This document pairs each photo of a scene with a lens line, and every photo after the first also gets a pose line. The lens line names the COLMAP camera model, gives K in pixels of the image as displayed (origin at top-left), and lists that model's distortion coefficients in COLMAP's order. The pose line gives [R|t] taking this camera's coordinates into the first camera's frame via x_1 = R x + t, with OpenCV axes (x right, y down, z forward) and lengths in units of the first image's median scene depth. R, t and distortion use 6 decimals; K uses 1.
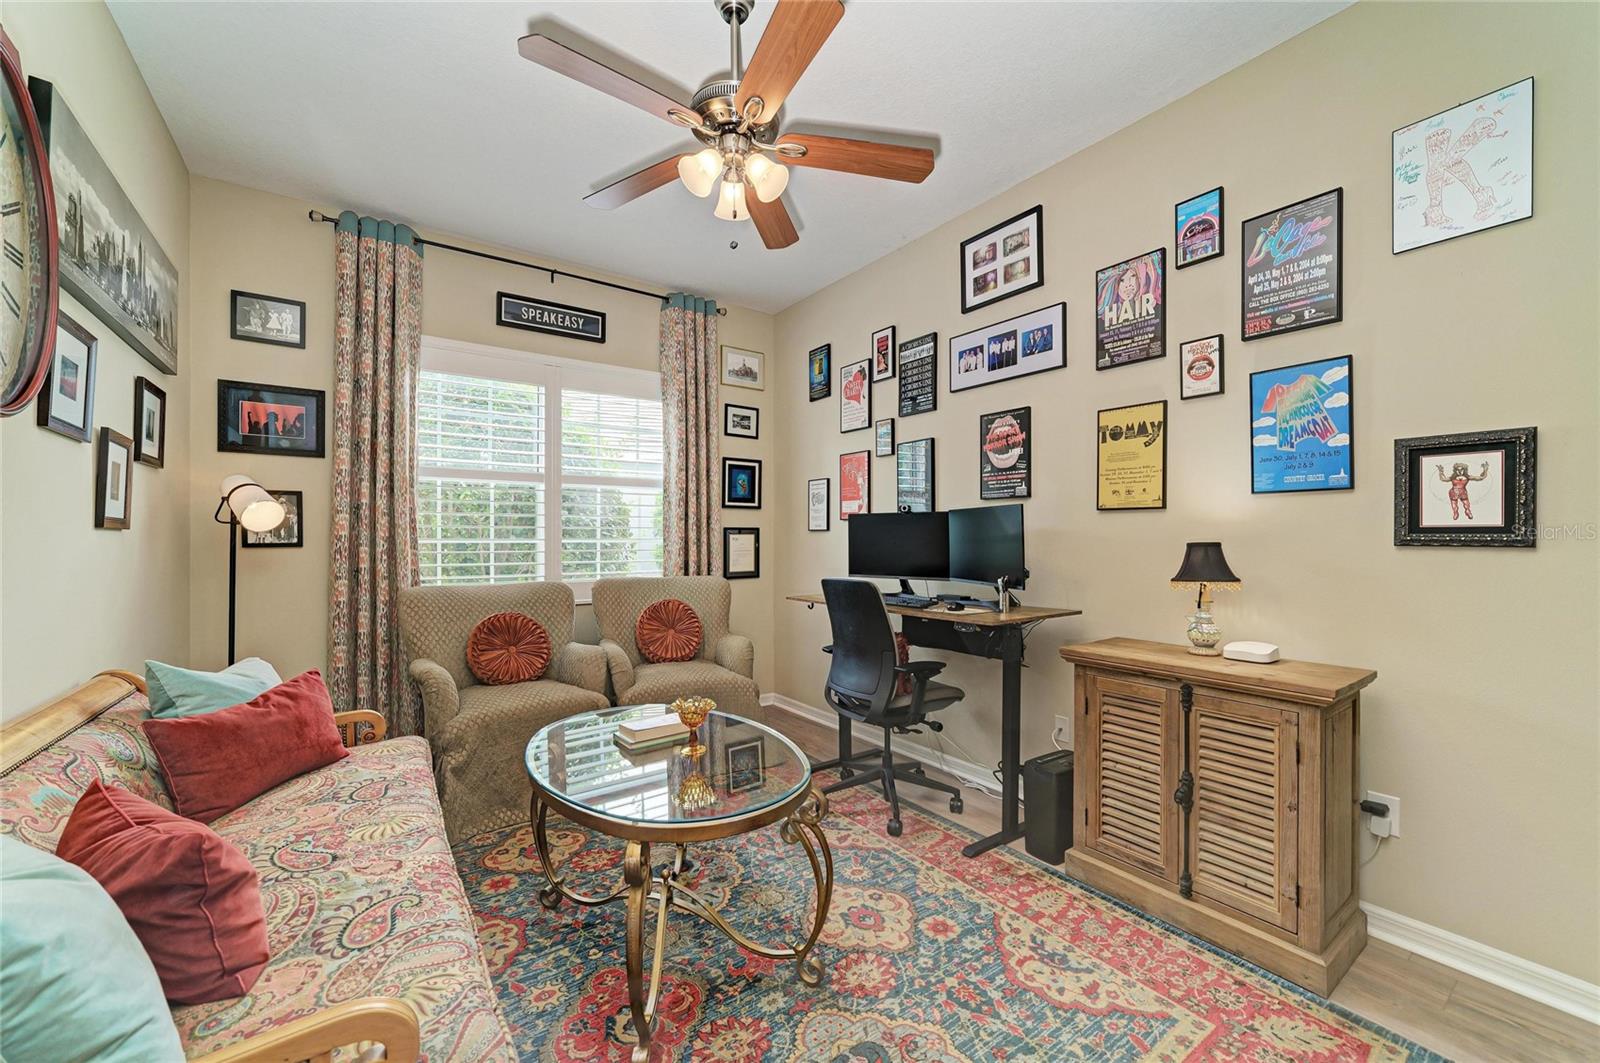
lens RADIAL K [[619.8, 0, 793.0], [0, 619.8, 534.7], [0, 0, 1]] dist [0.001122, 0.000032]
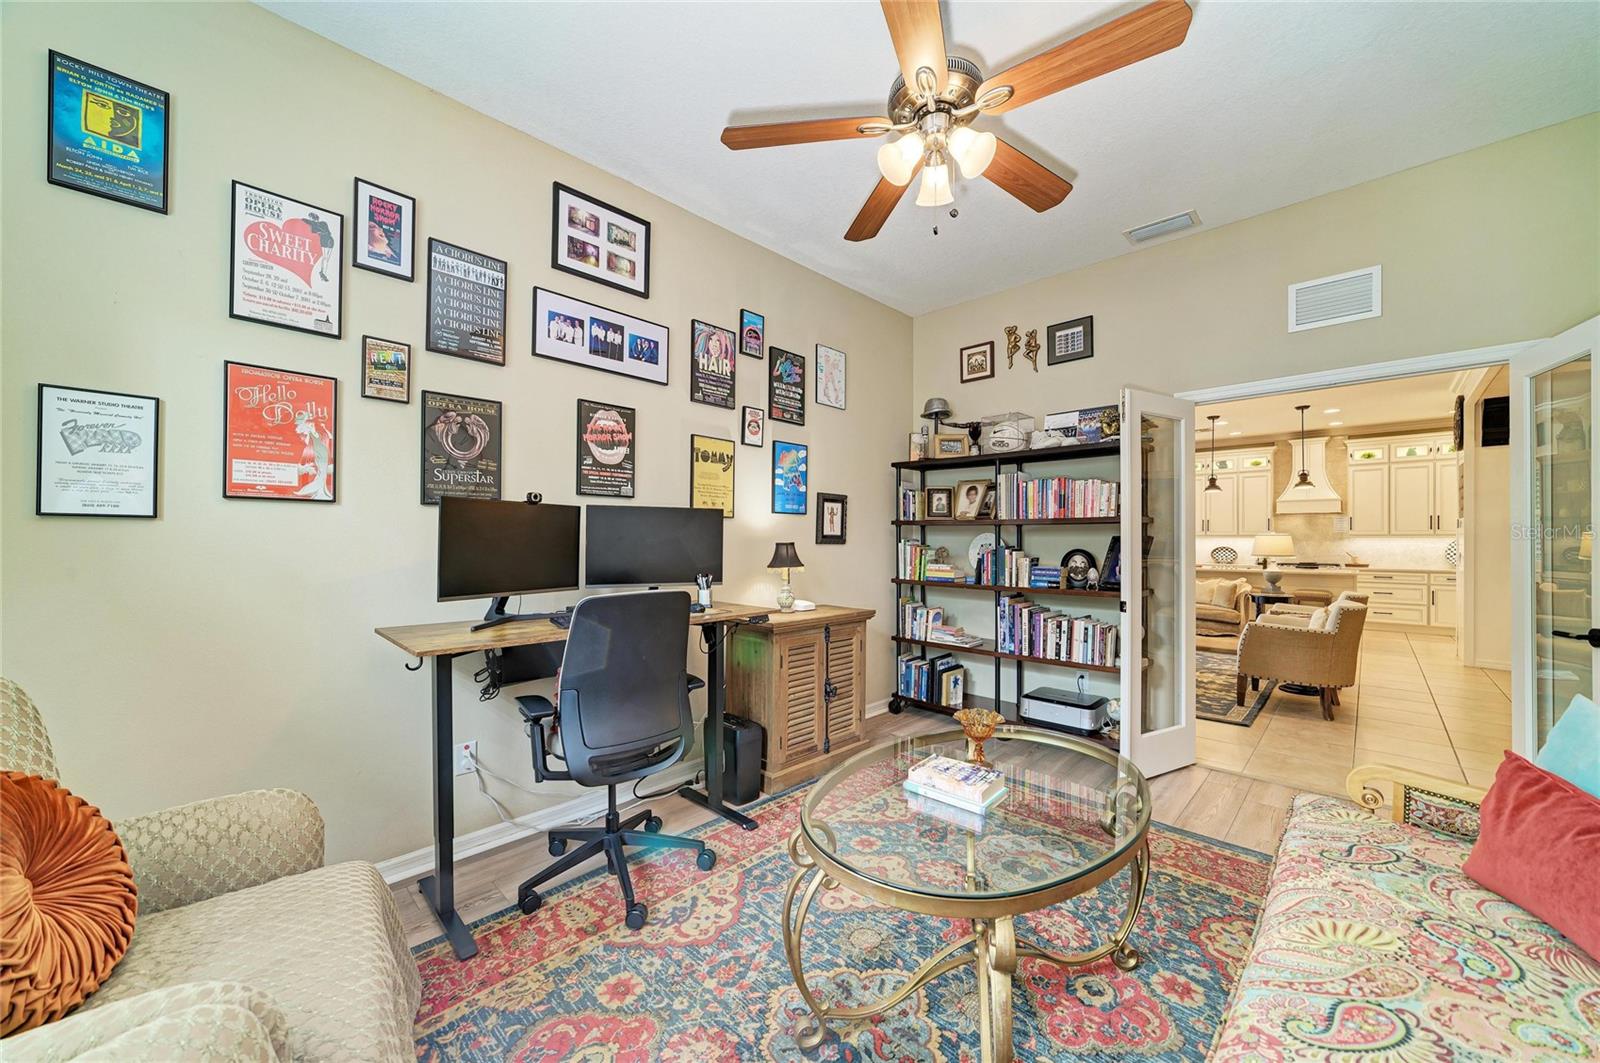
lens RADIAL K [[619.8, 0, 792.8], [0, 619.8, 534.5], [0, 0, 1]] dist [0.001122, 0.000032]
pose [[-0.188143, 0.010680, 0.982084, -0.700246], [-0.008709, 0.999883, -0.012542, 0.009770], [-0.982103, -0.010913, -0.188028, 0.985939]]
